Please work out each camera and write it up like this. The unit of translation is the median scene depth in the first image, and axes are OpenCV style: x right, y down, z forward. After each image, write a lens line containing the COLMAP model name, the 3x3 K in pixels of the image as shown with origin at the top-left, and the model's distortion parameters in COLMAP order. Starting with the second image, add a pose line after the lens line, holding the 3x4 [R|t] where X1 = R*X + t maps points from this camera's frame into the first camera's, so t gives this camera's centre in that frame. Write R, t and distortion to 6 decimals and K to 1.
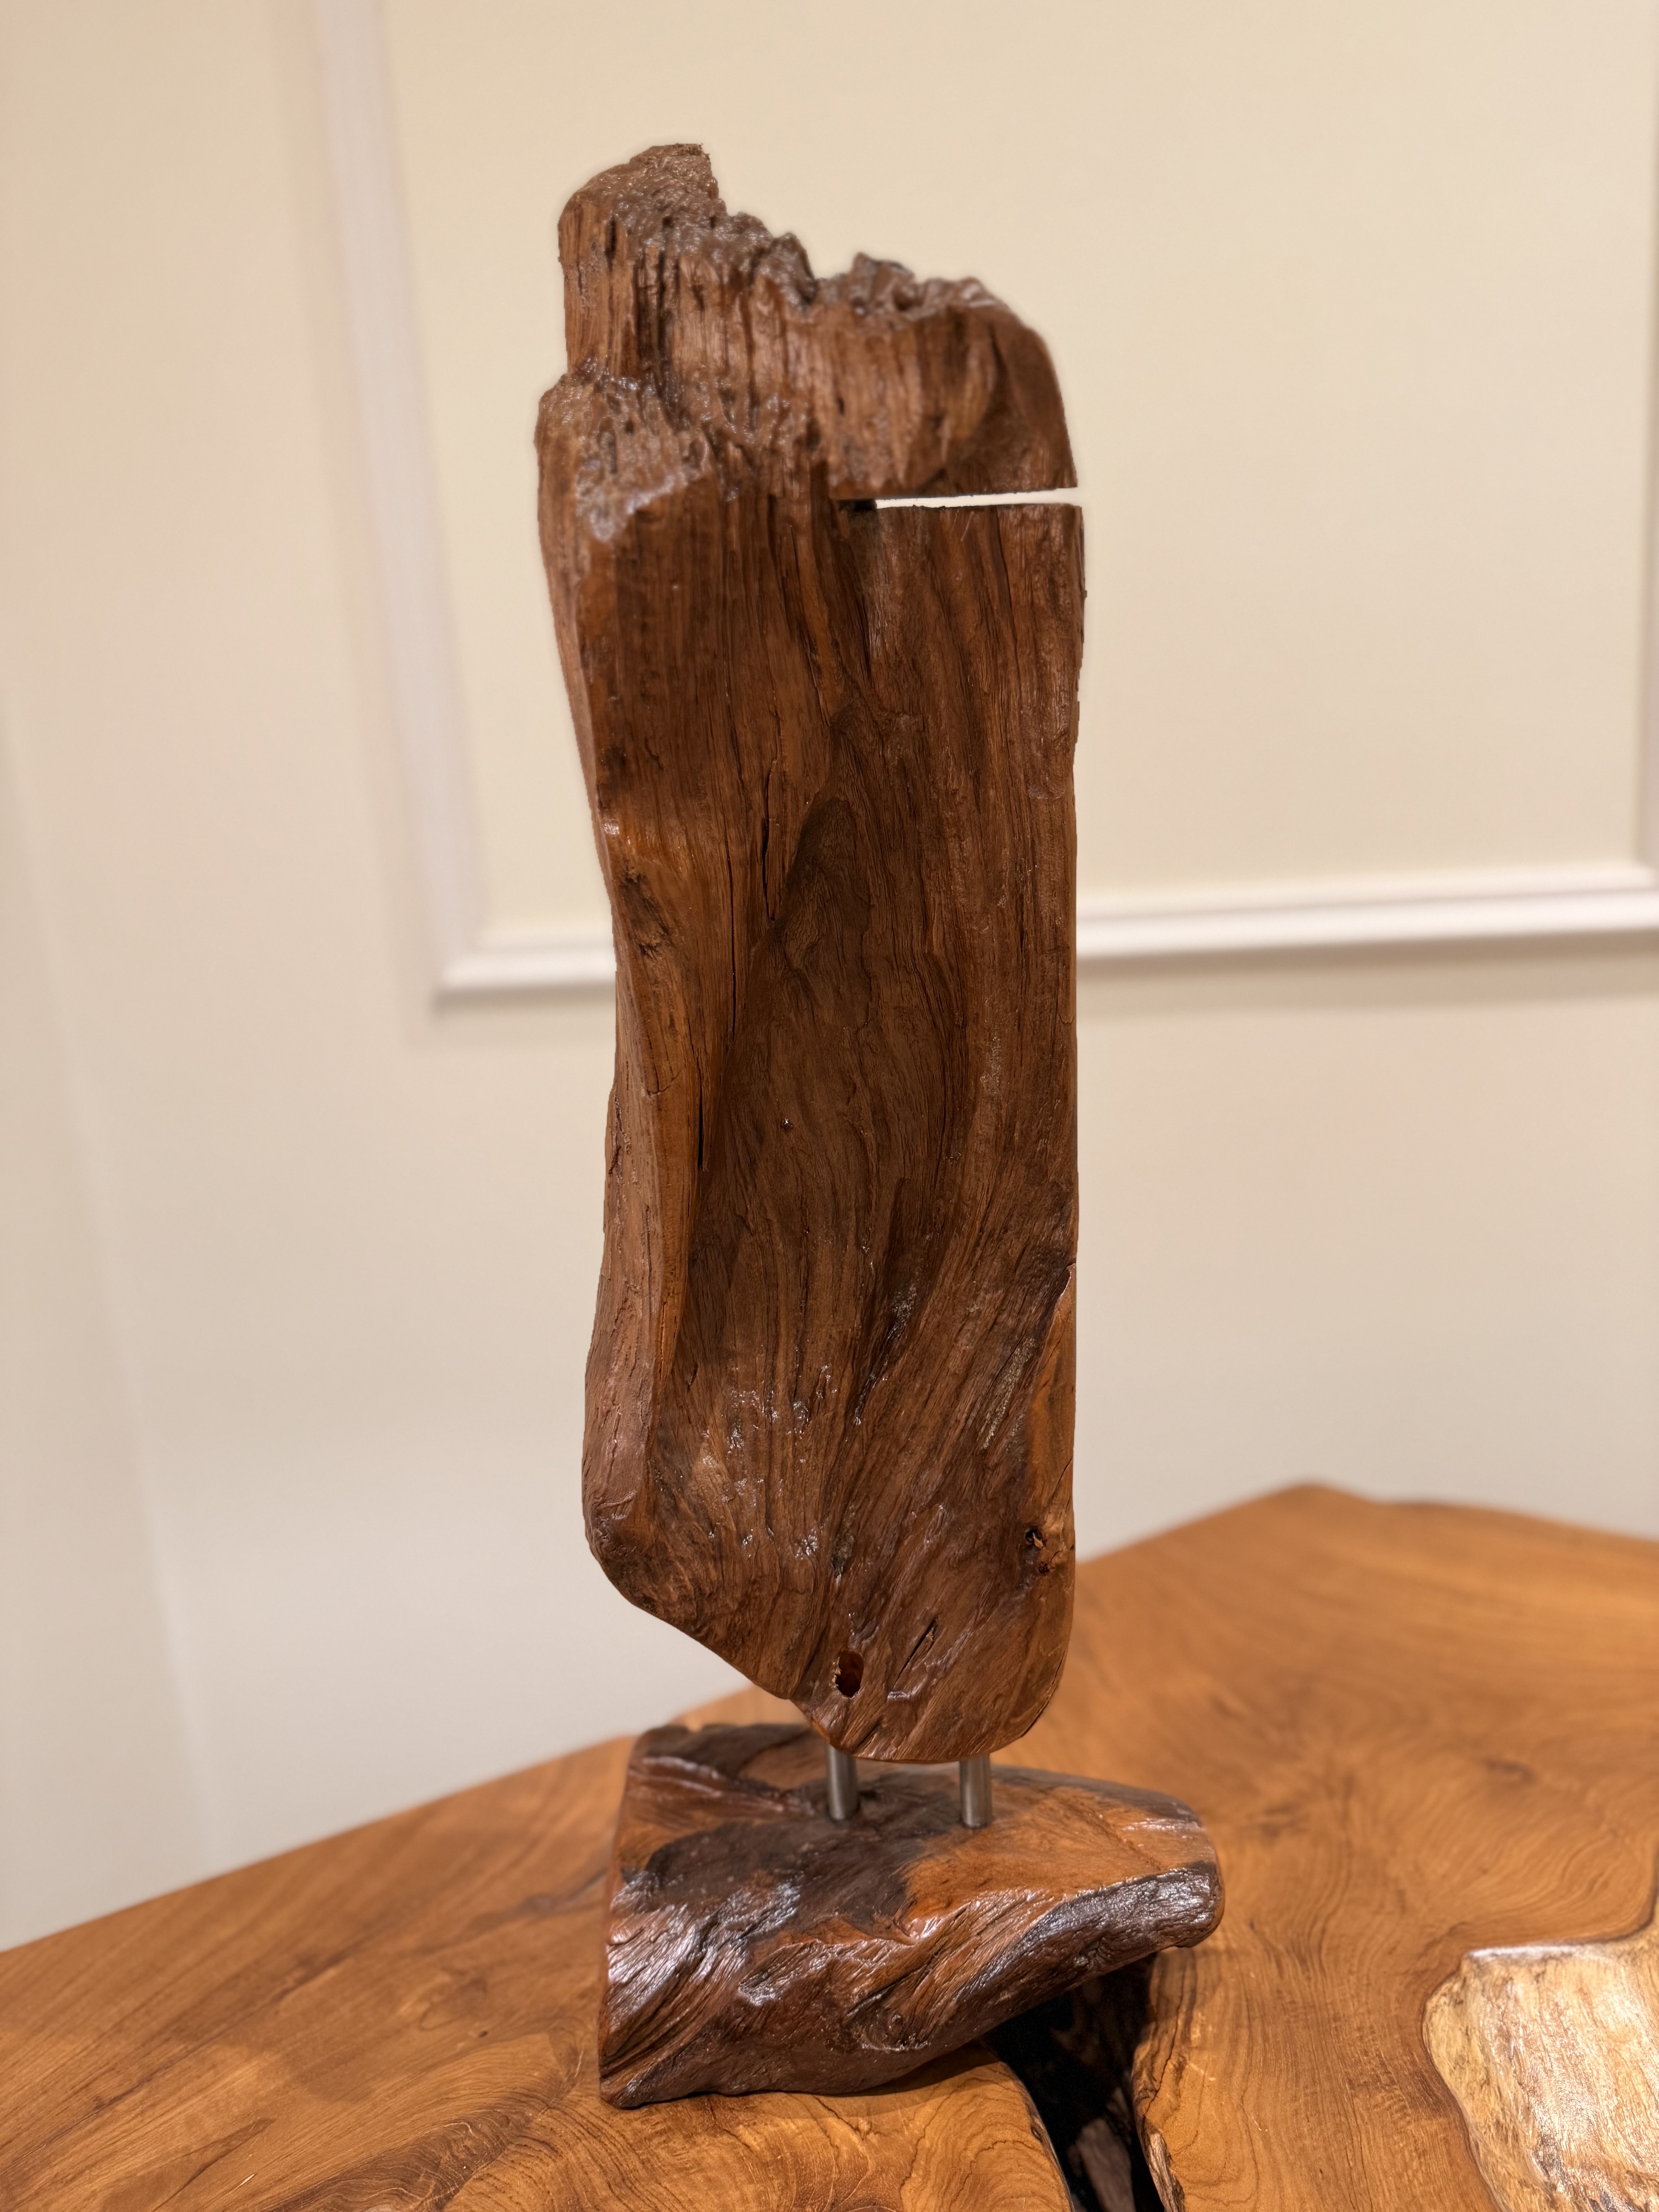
lens RADIAL K [[1448.4, 0, 830.7], [0, 1448.4, 1171.8], [0, 0, 1]] dist [0.107249, -0.148436]
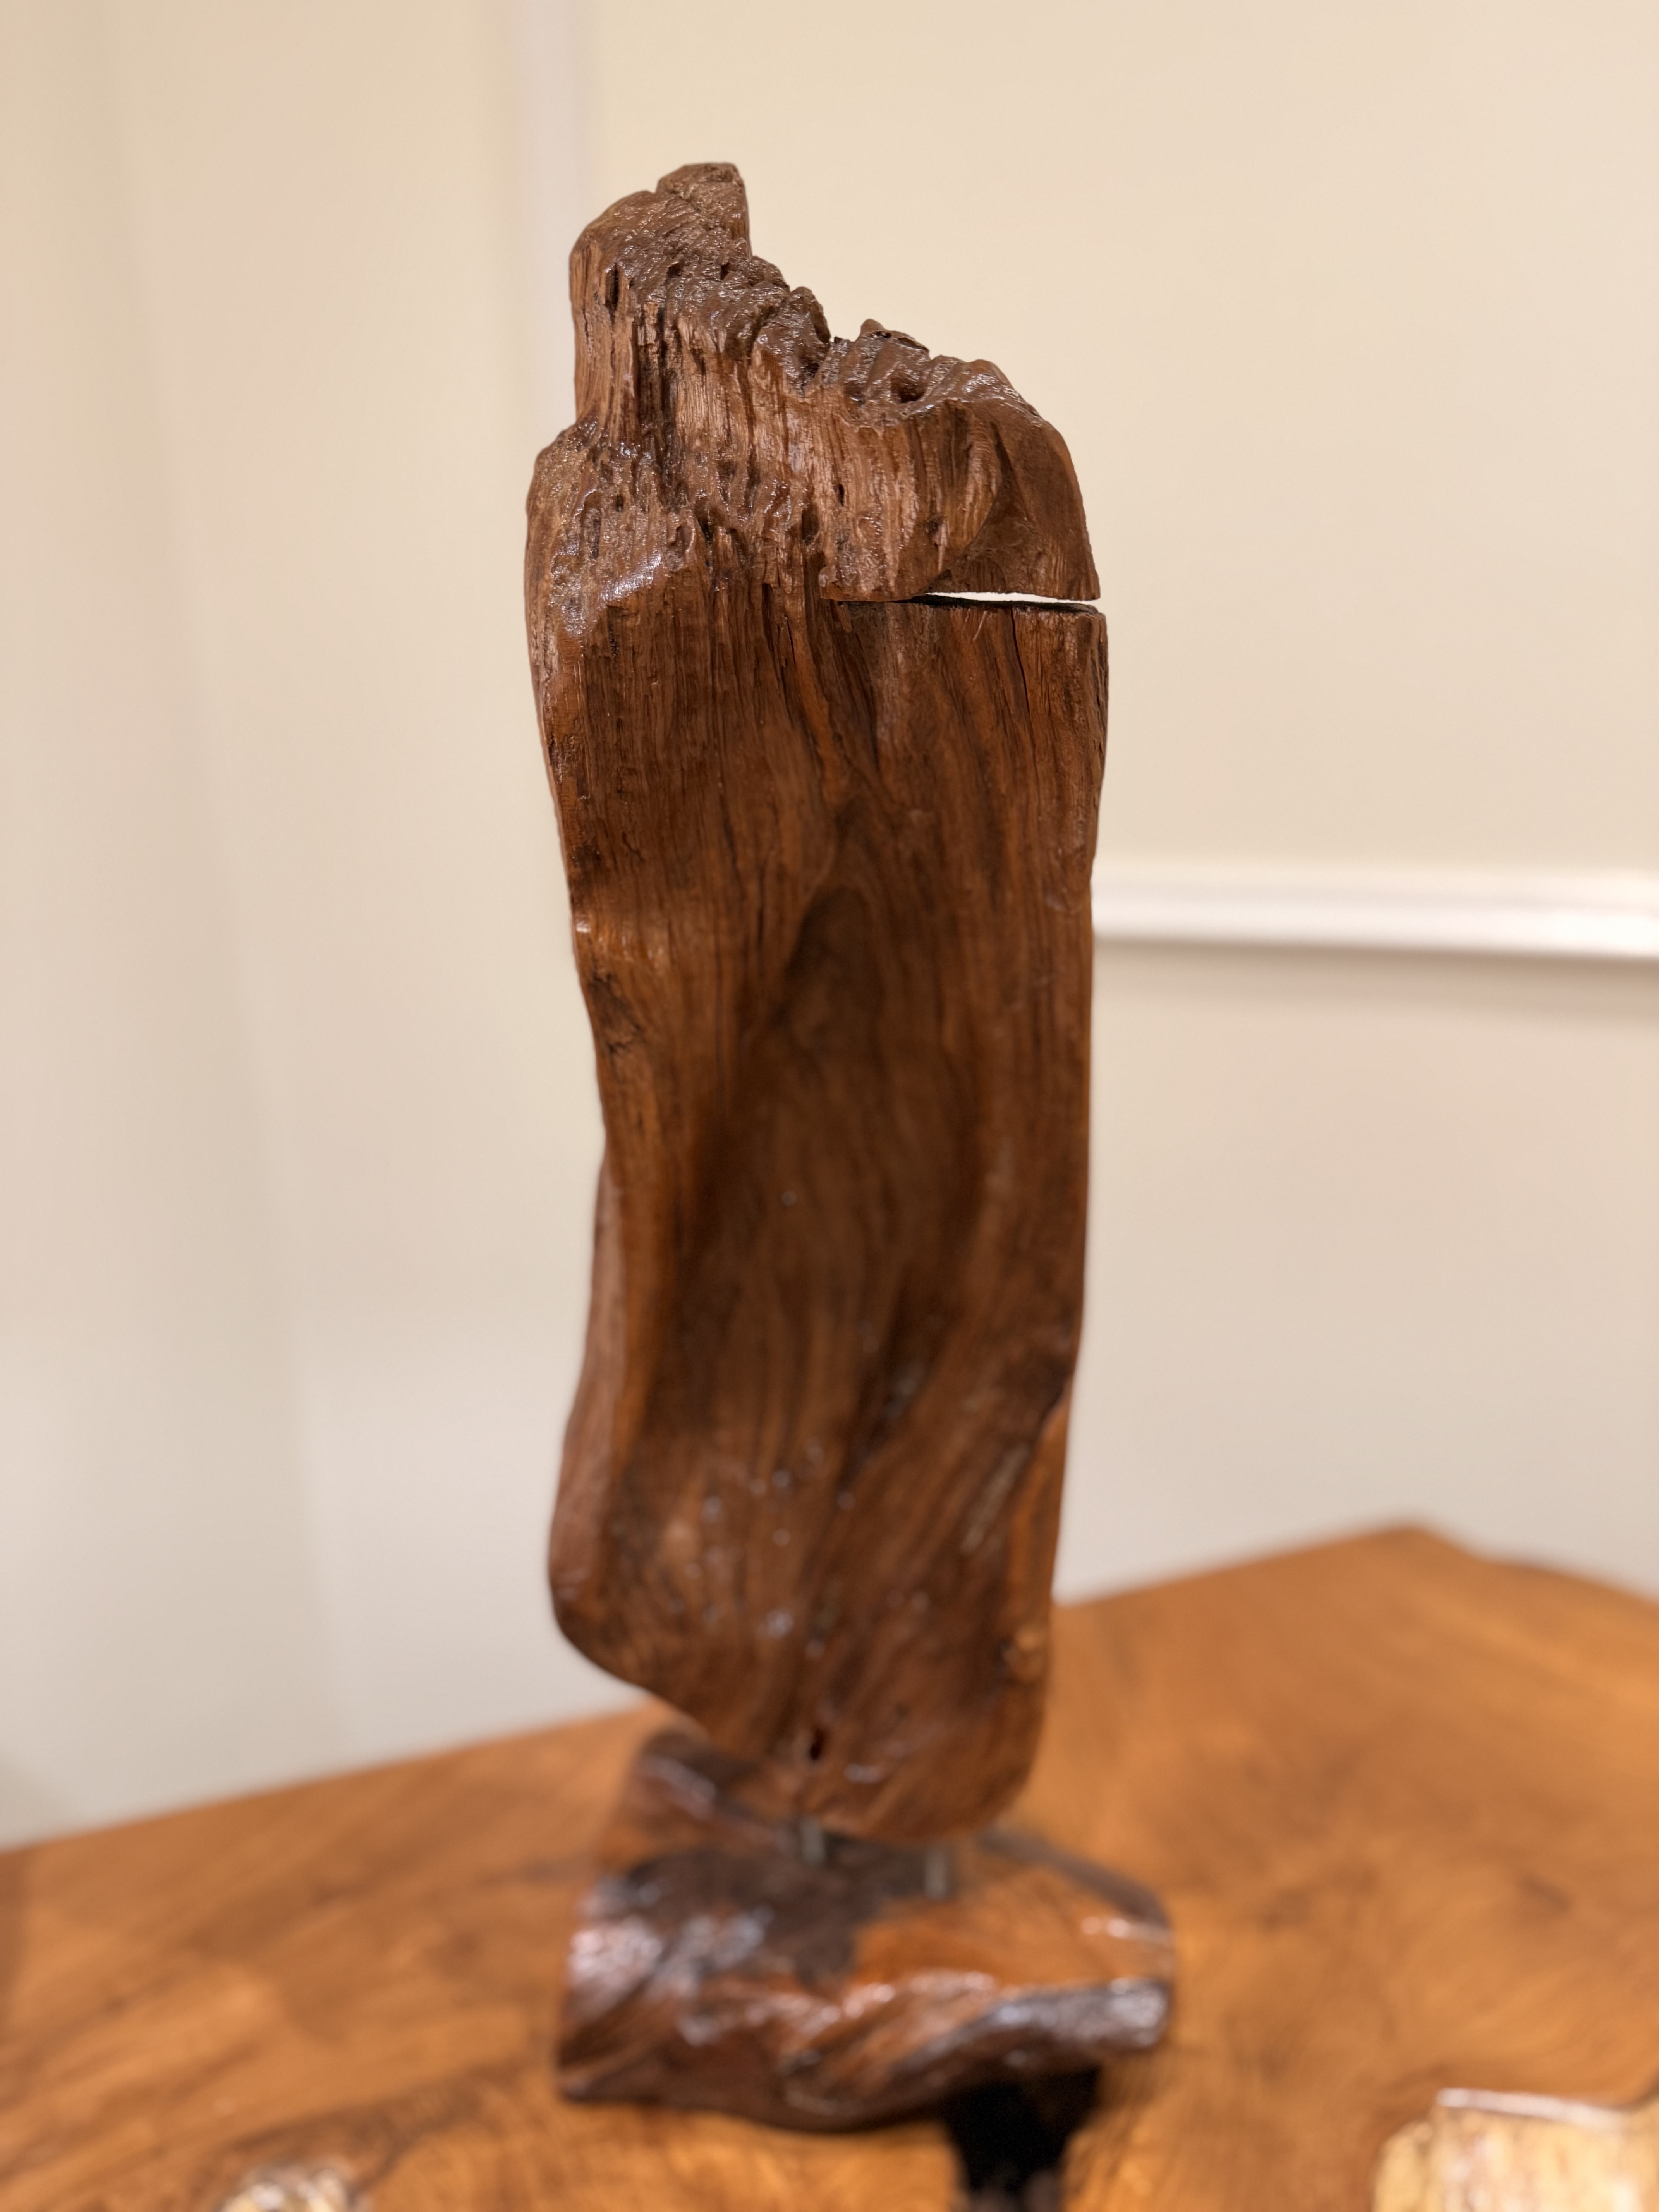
lens RADIAL K [[1448.4, 0, 830.7], [0, 1448.4, 1171.8], [0, 0, 1]] dist [0.107249, -0.148436]
pose [[0.986088, 0.100658, -0.132278, 0.144013], [-0.088527, 0.991571, 0.094602, -0.170471], [0.140686, -0.081575, 0.986688, 0.066230]]
